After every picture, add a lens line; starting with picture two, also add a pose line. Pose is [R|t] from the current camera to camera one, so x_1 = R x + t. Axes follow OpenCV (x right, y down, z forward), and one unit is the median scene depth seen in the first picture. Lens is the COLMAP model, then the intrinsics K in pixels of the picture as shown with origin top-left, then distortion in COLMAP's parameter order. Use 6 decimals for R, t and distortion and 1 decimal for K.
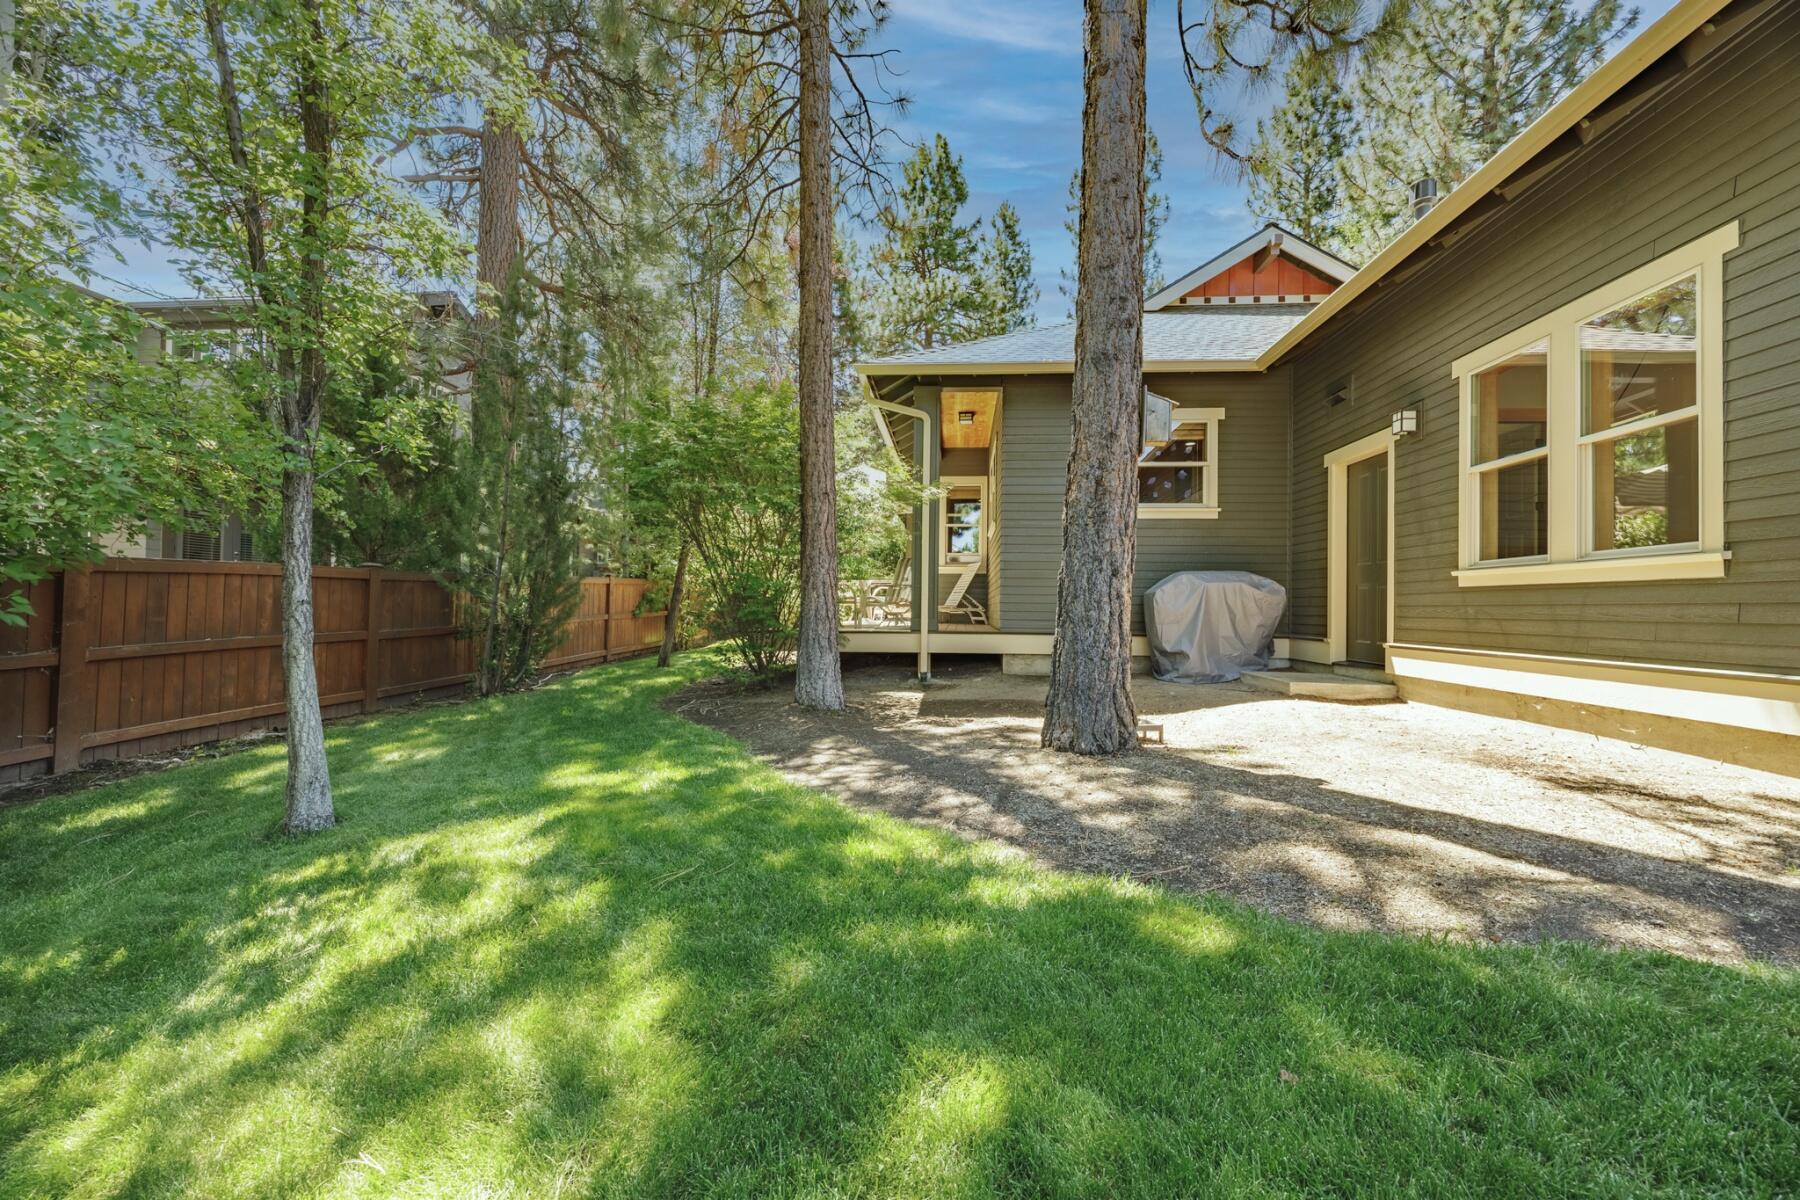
lens RADIAL K [[679.1, 0, 903.4], [0, 679.1, 602.7], [0, 0, 1]] dist [-0.005288, 0.000059]
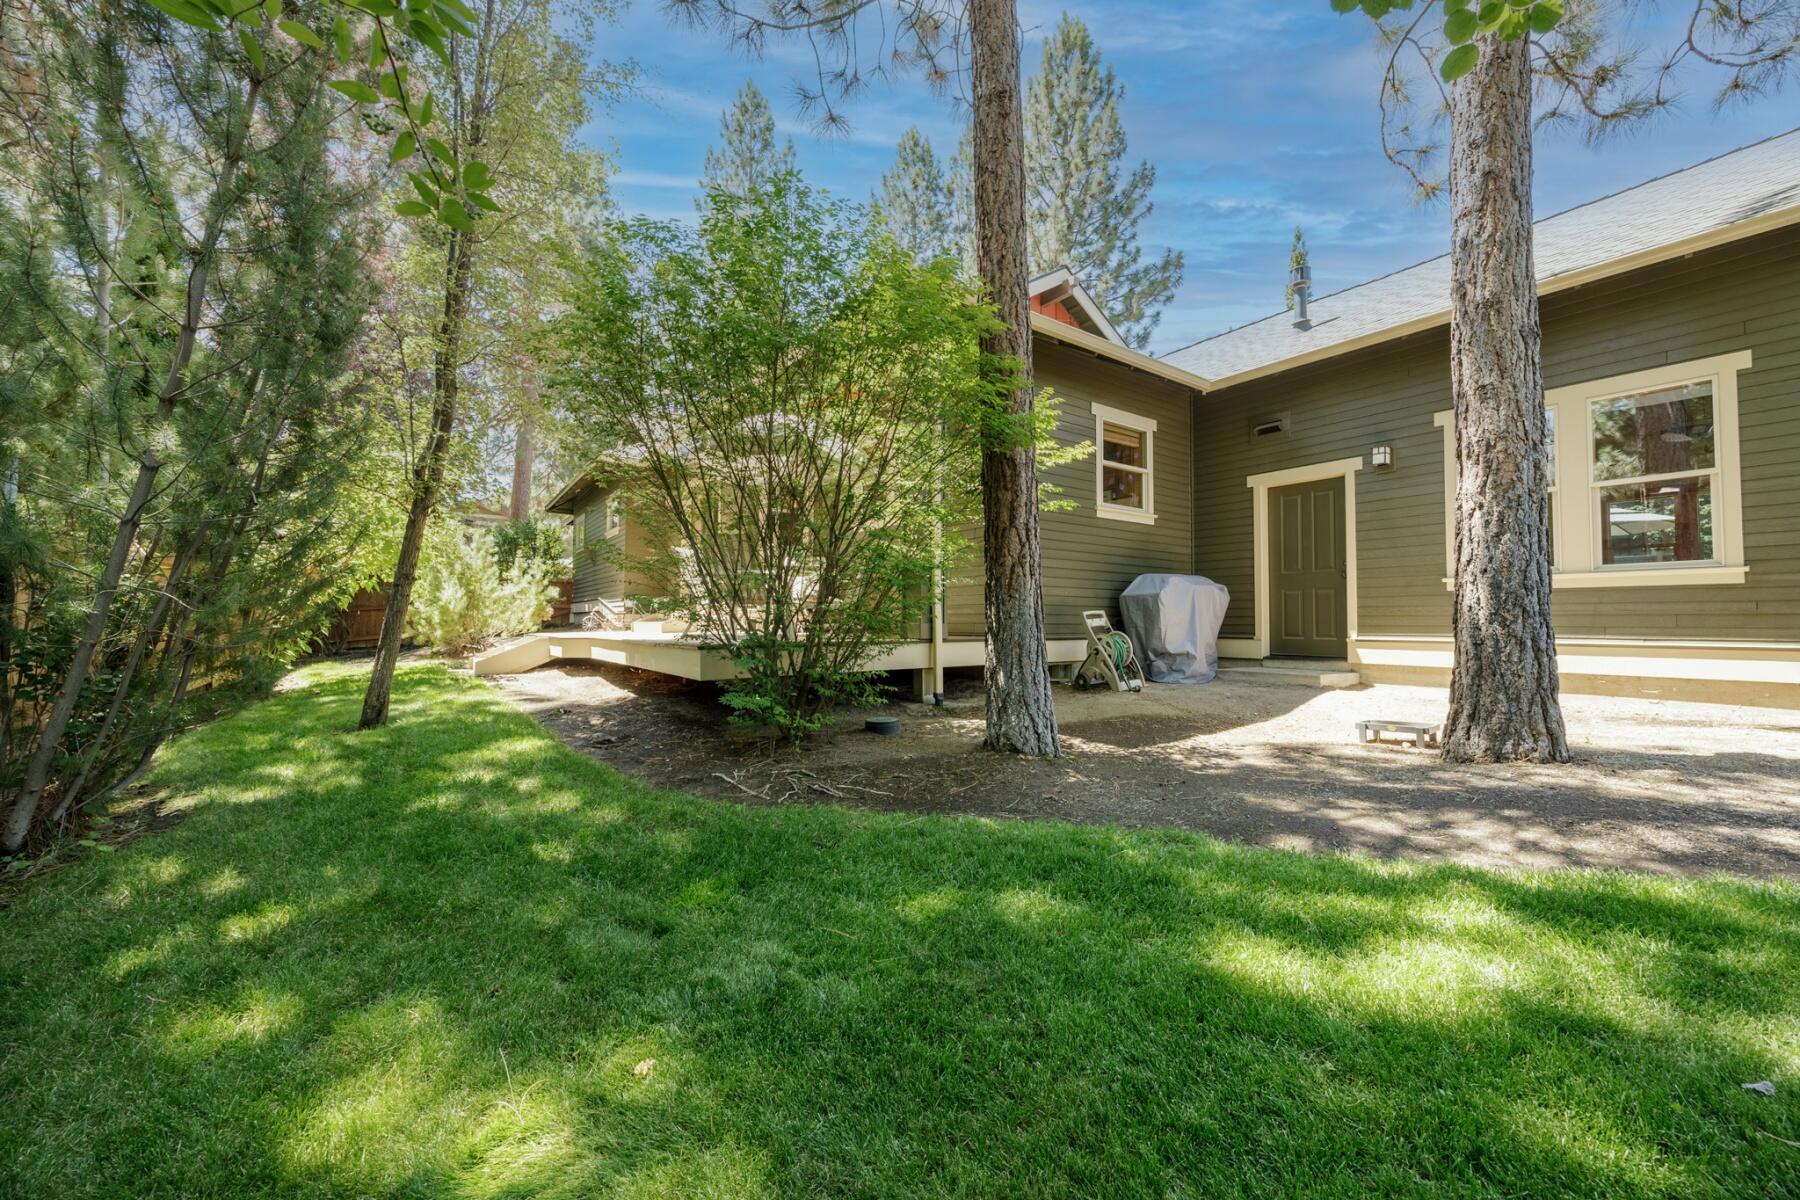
lens RADIAL K [[679.1, 0, 903.4], [0, 679.1, 602.7], [0, 0, 1]] dist [-0.005288, 0.000059]
pose [[0.770873, 0.007354, 0.636946, -0.697085], [0.001549, 0.999909, -0.013420, 0.013436], [-0.636987, 0.011332, 0.770792, 0.606810]]
